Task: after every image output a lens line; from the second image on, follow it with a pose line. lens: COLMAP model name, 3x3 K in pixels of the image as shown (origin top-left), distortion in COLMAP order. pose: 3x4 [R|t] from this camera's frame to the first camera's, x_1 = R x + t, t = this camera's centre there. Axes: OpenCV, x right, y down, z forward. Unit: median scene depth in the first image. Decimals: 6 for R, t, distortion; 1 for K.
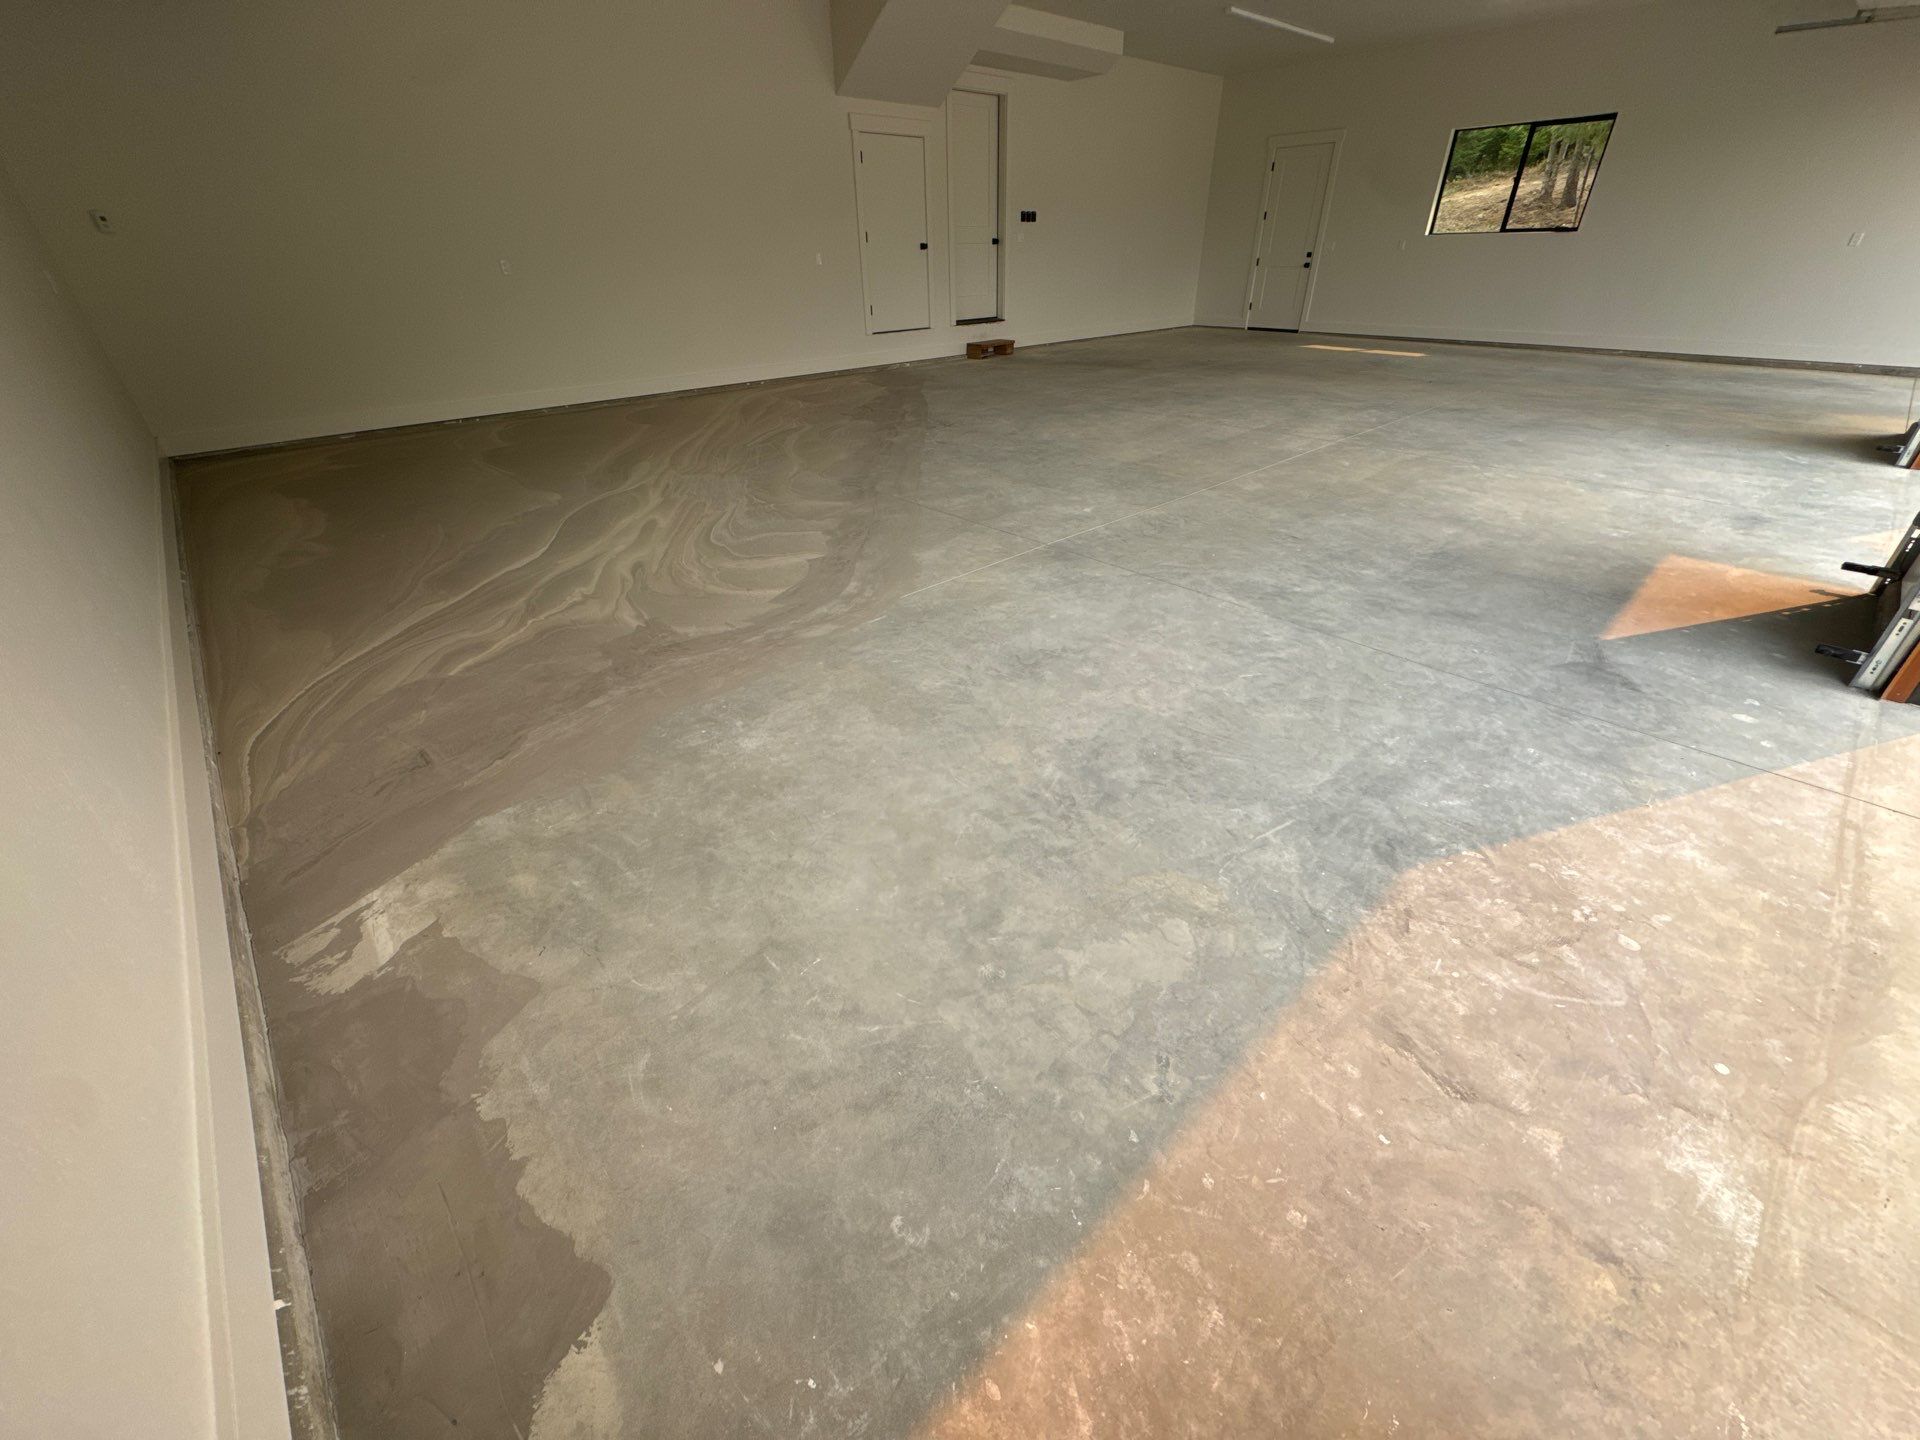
lens RADIAL K [[777.6, 0, 955.6], [0, 777.6, 722.3], [0, 0, 1]] dist [-0.000283, -0.000586]
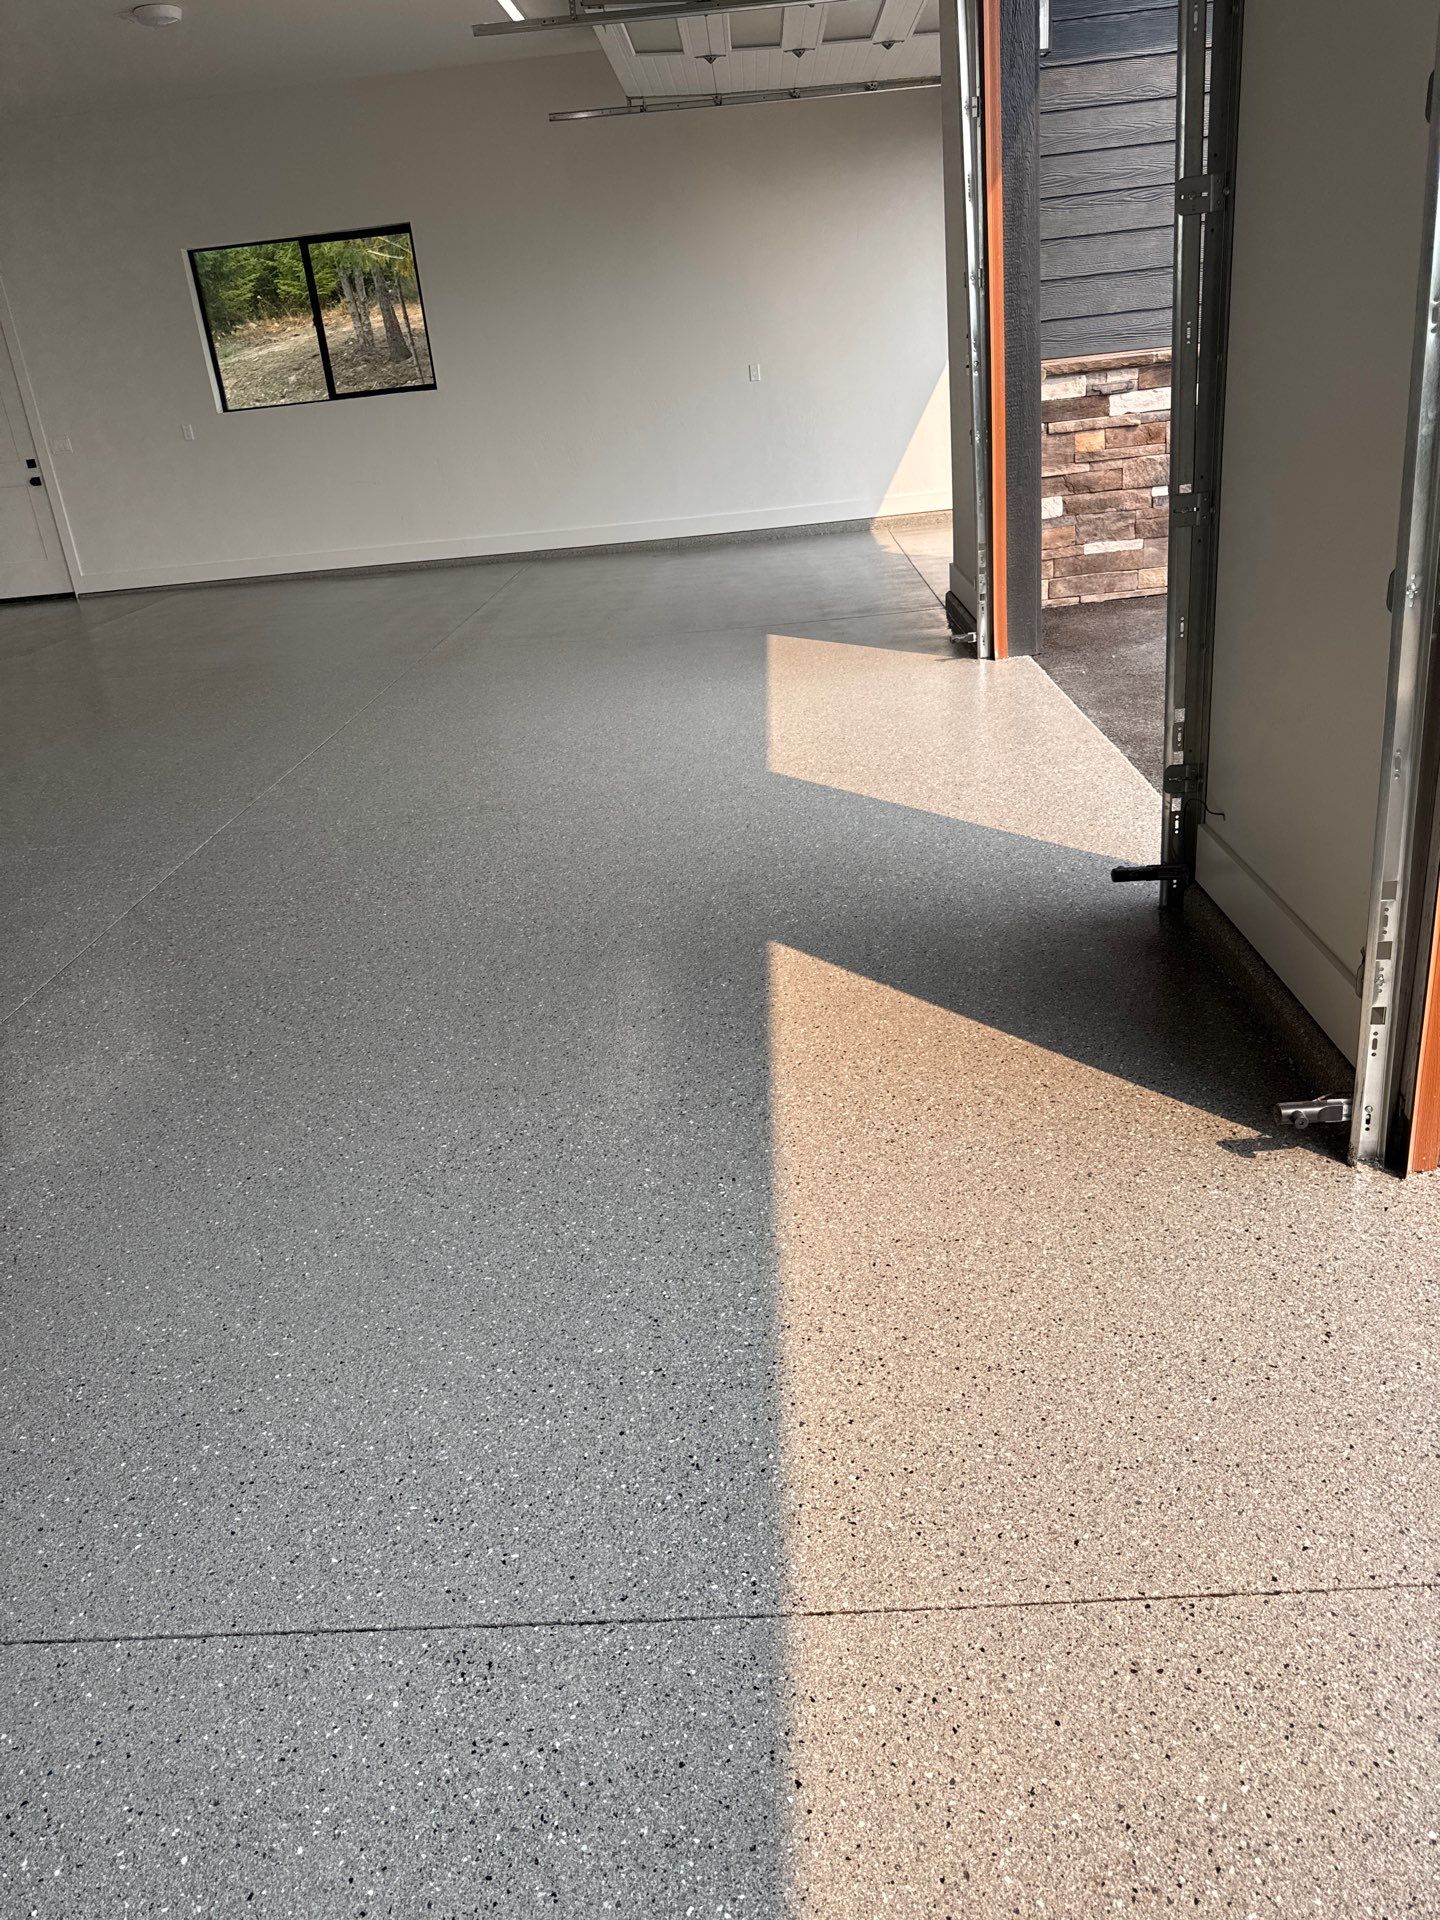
lens RADIAL K [[1367.2, 0, 720.0], [0, 1367.2, 960.0], [0, 0, 1]] dist [-0.002226, -0.009611]
pose [[0.699381, -0.331161, 0.633403, 0.094578], [0.441695, 0.896970, -0.018742, -0.084256], [-0.561936, 0.292878, 0.773595, 0.134304]]
